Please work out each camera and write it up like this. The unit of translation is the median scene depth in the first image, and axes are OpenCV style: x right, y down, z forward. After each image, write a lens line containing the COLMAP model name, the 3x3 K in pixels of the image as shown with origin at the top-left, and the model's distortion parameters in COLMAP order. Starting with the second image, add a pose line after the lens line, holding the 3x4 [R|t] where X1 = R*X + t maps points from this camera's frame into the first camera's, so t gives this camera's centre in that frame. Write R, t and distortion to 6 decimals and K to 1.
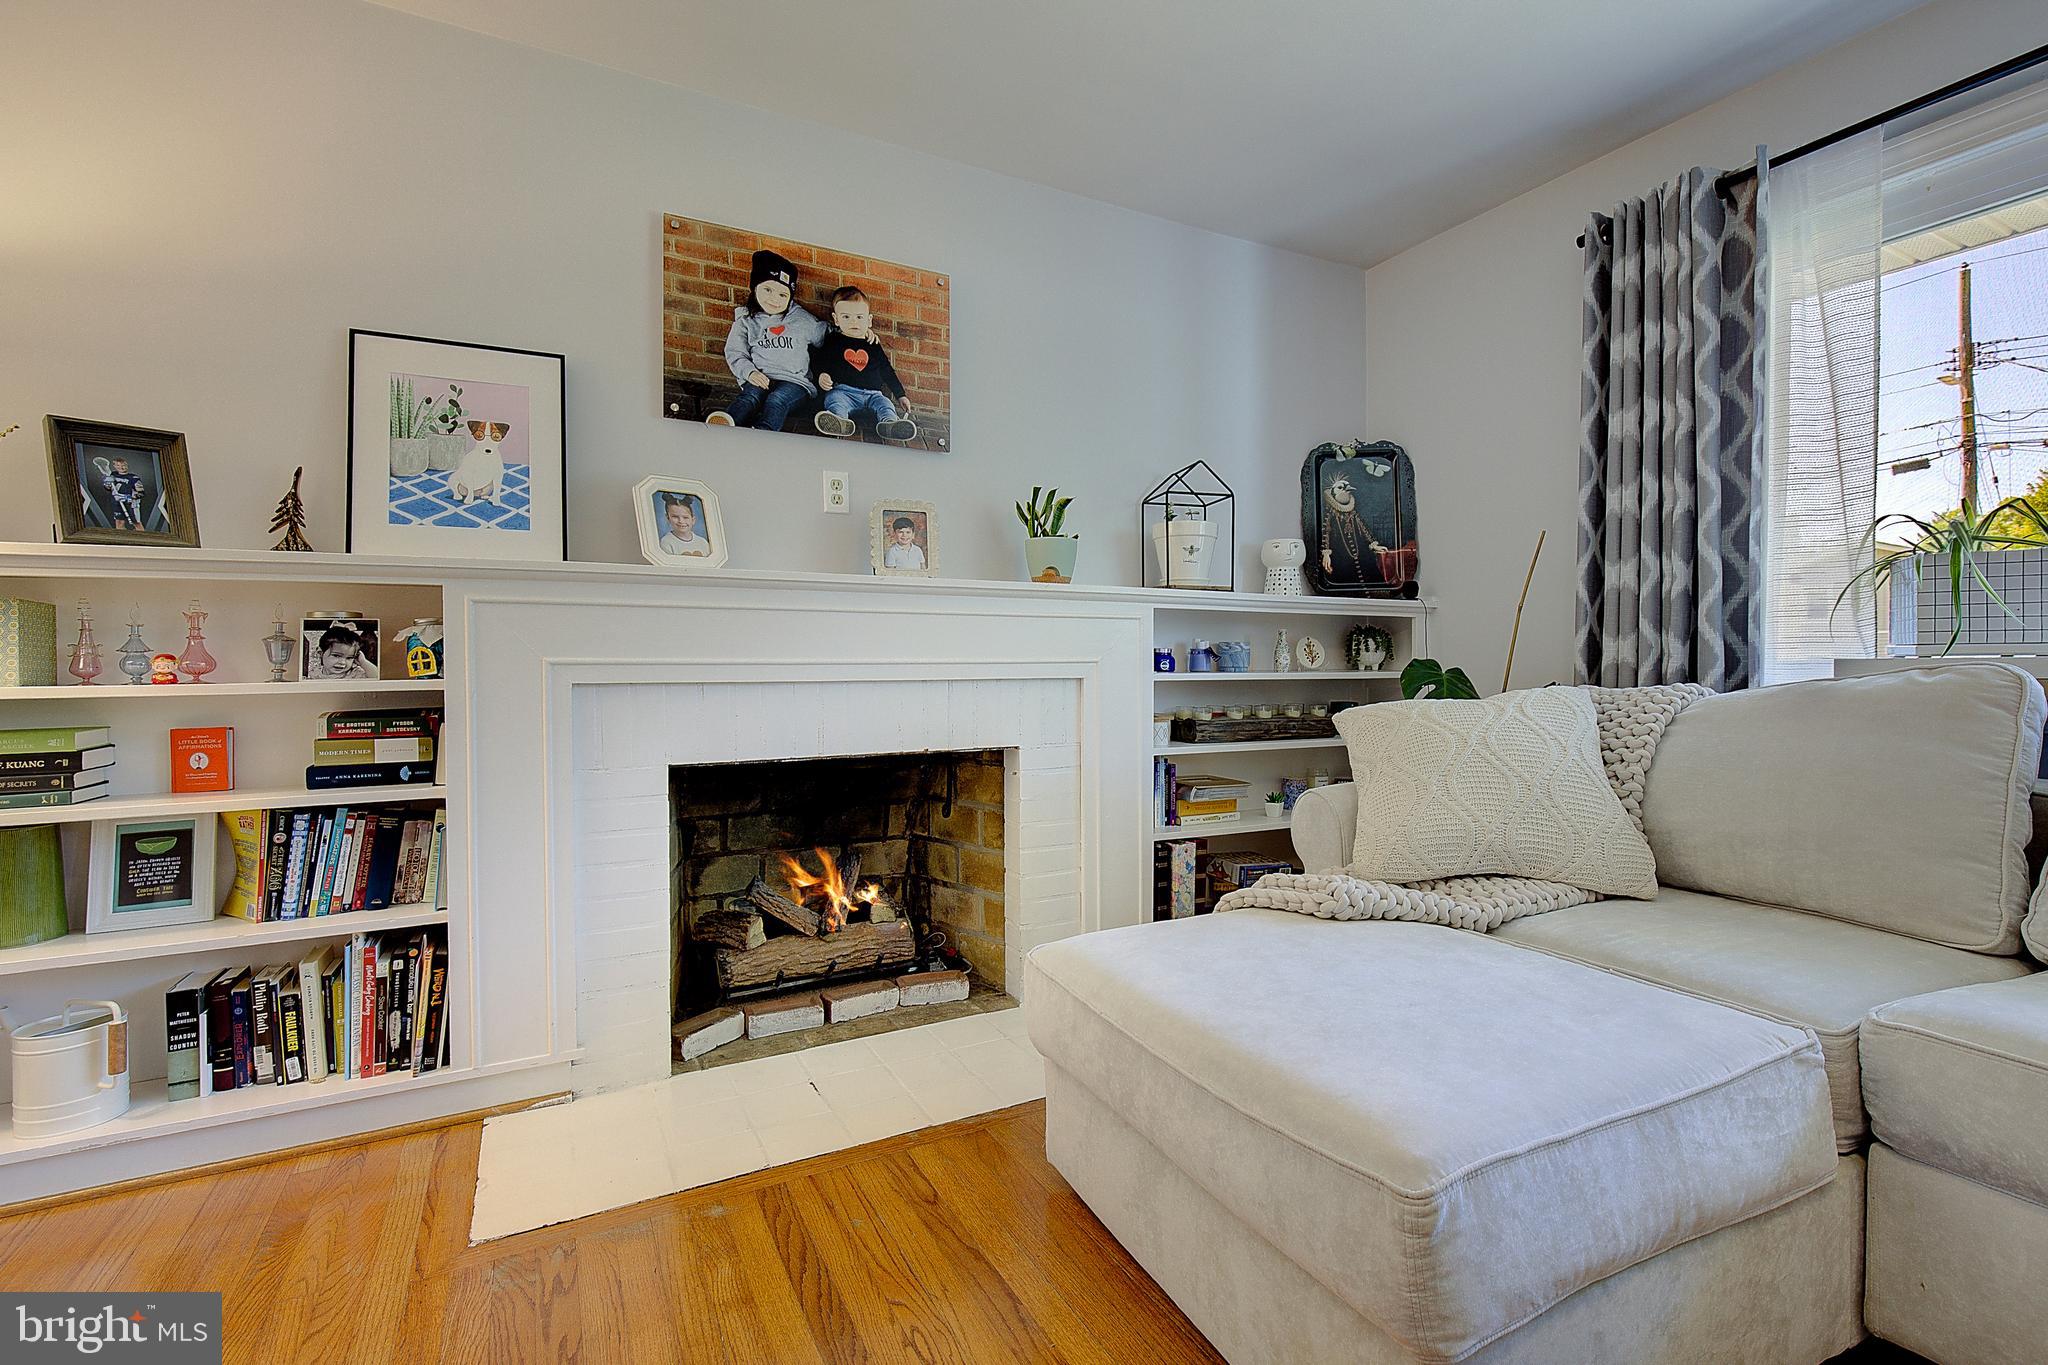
lens RADIAL K [[902.4, 0, 1024.0], [0, 902.4, 682.5], [0, 0, 1]] dist [-0.001051, -0.000231]
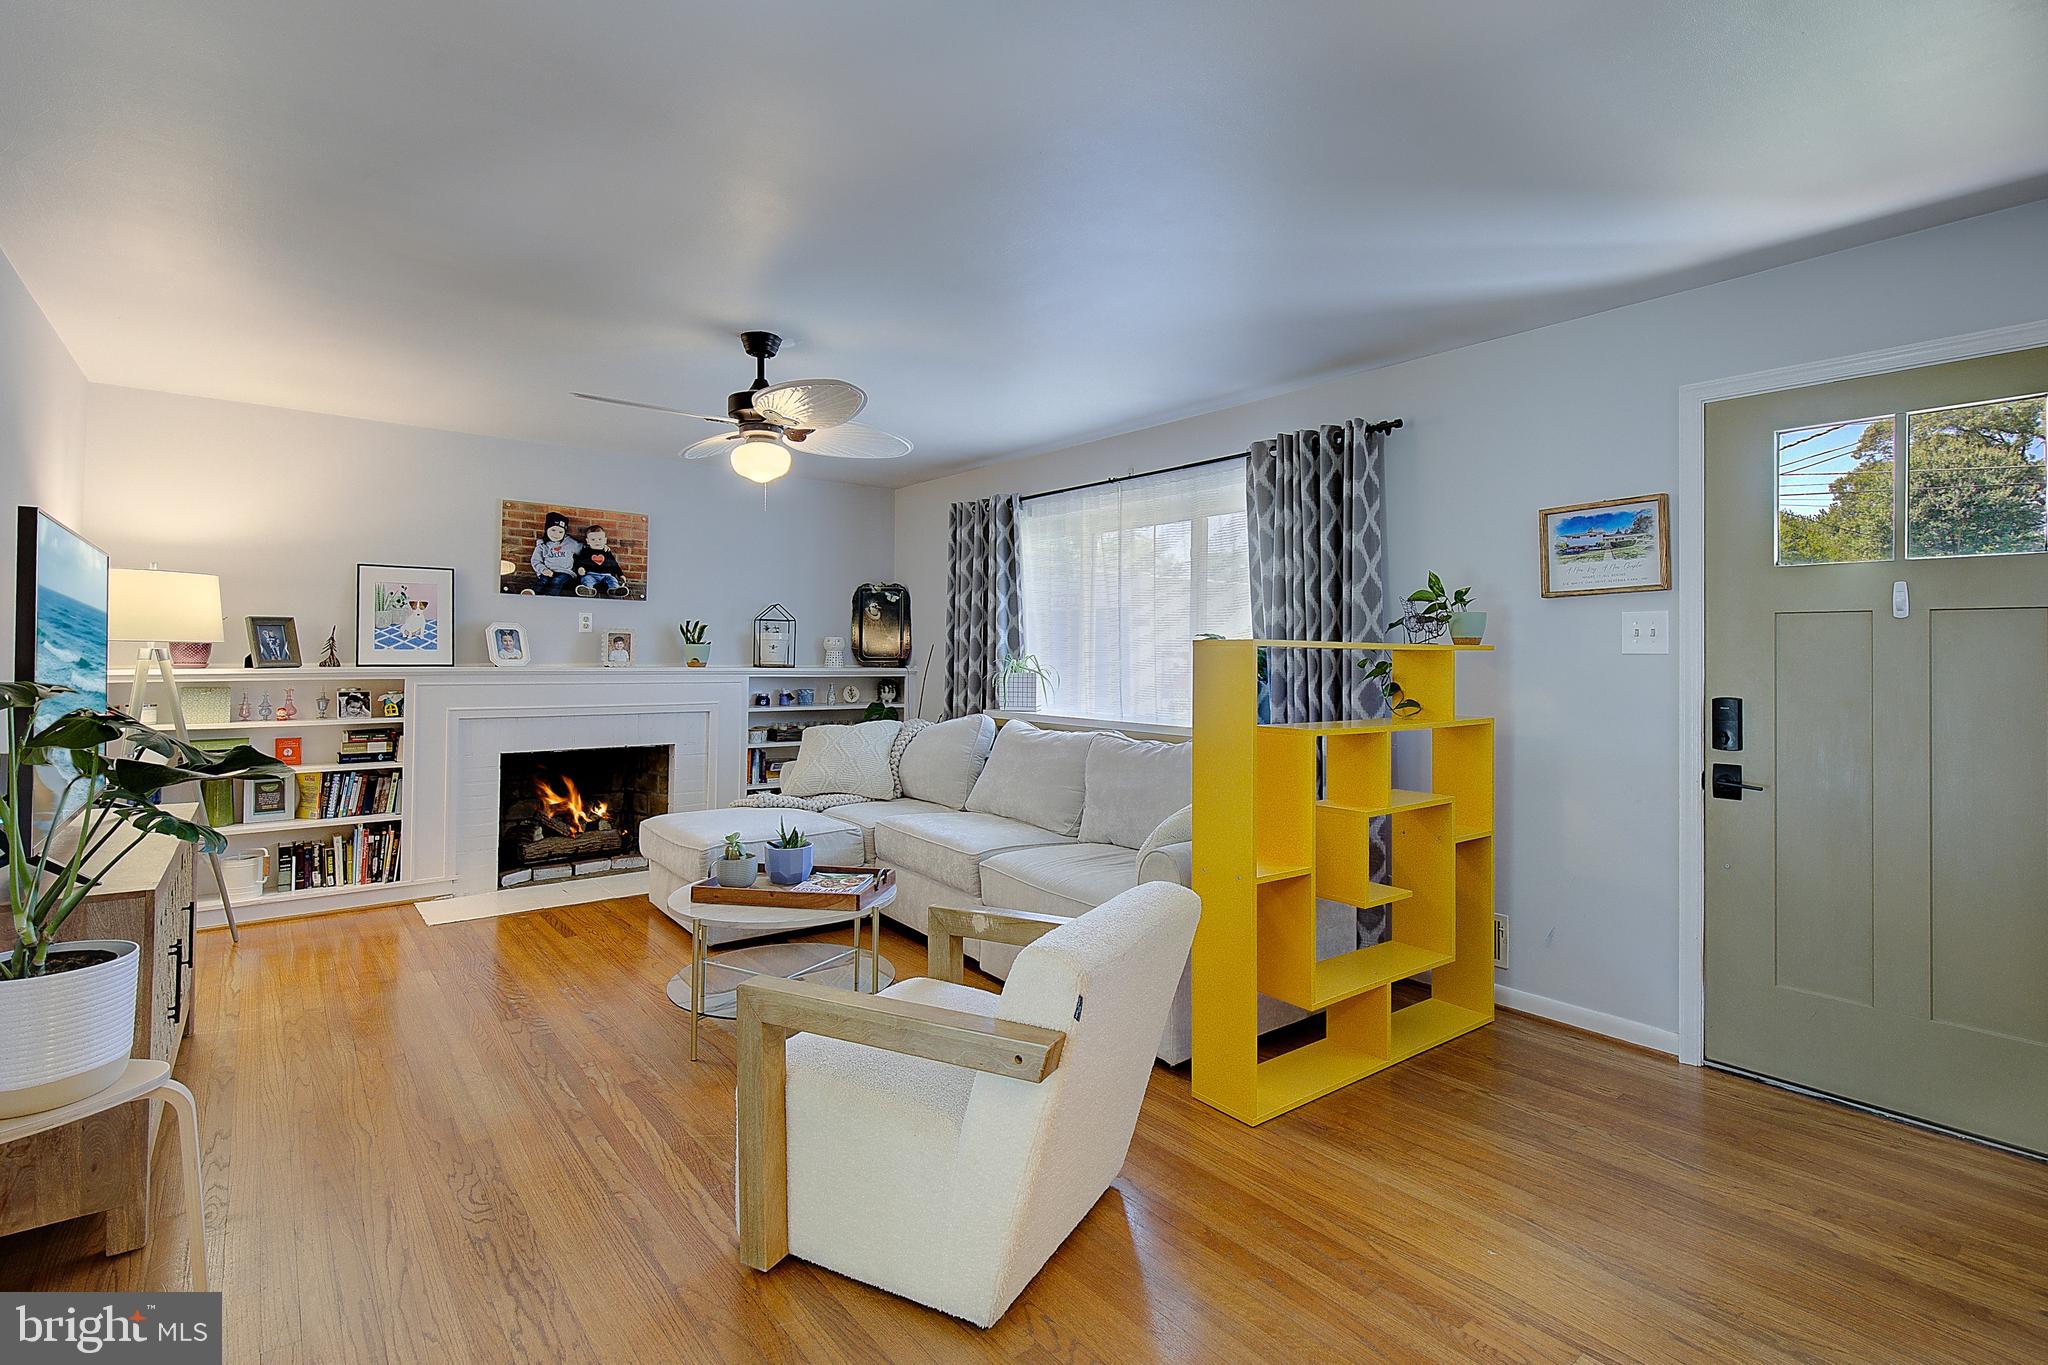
lens RADIAL K [[961.8, 0, 1035.1], [0, 961.8, 637.9], [0, 0, 1]] dist [-0.001617, -0.000285]
pose [[0.980540, 0.018903, 0.195409, 0.432275], [-0.012609, 0.999362, -0.033404, -0.130029], [-0.195916, 0.030290, 0.980153, -1.586034]]
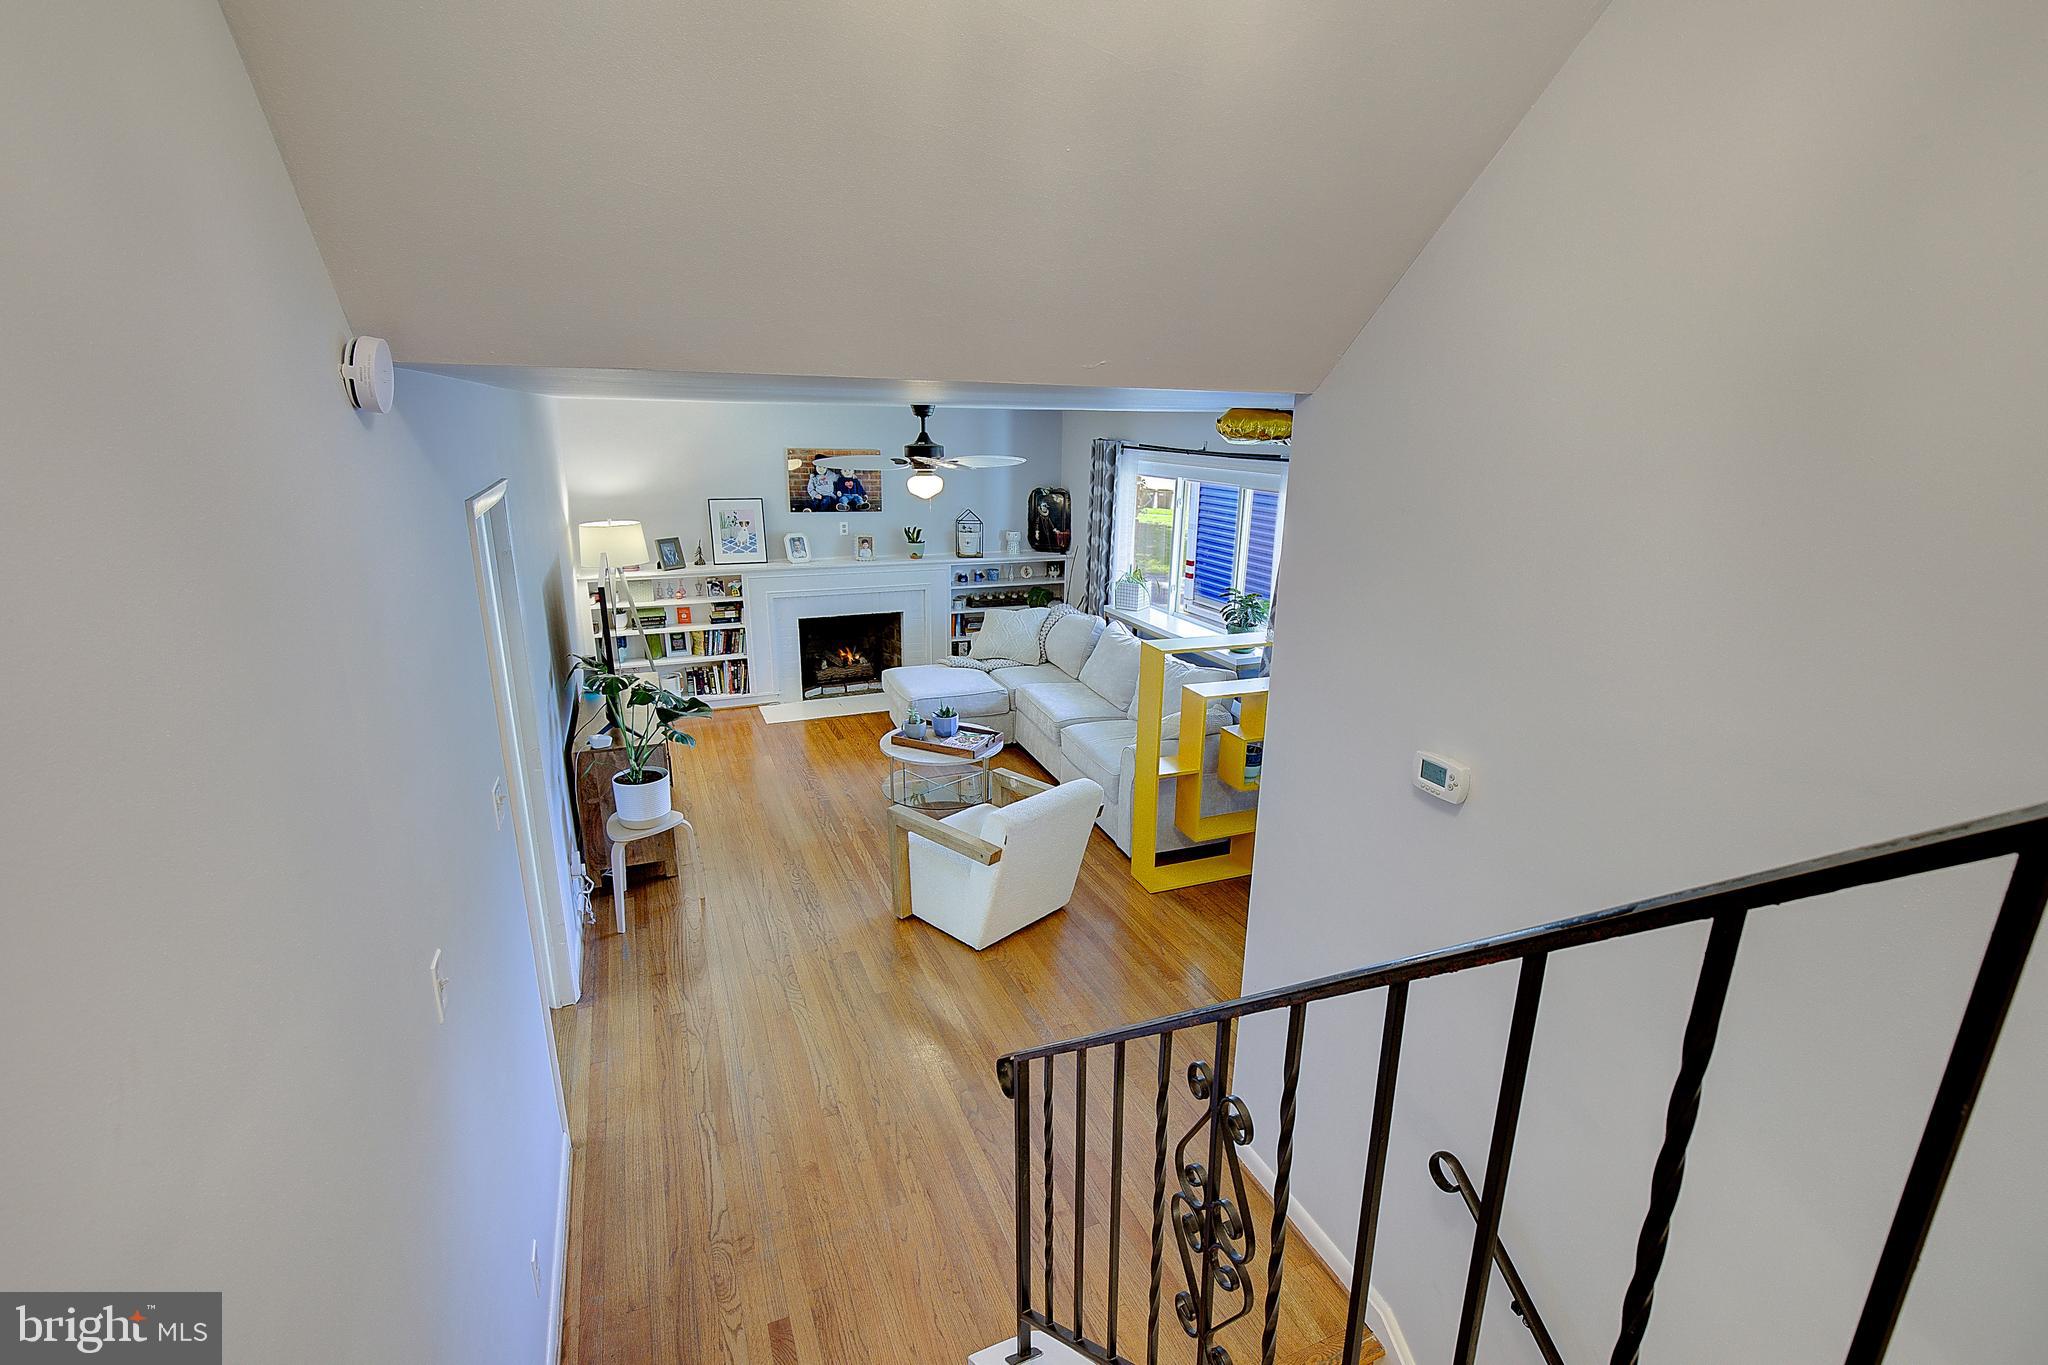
lens RADIAL K [[927.9, 0, 1034.7], [0, 927.9, 690.7], [0, 0, 1]] dist [0.001377, 0.000266]
pose [[0.996823, 0.041639, -0.067897, 0.783233], [-0.021951, 0.963075, 0.268338, -0.622141], [0.076564, -0.265995, 0.960929, -2.476907]]
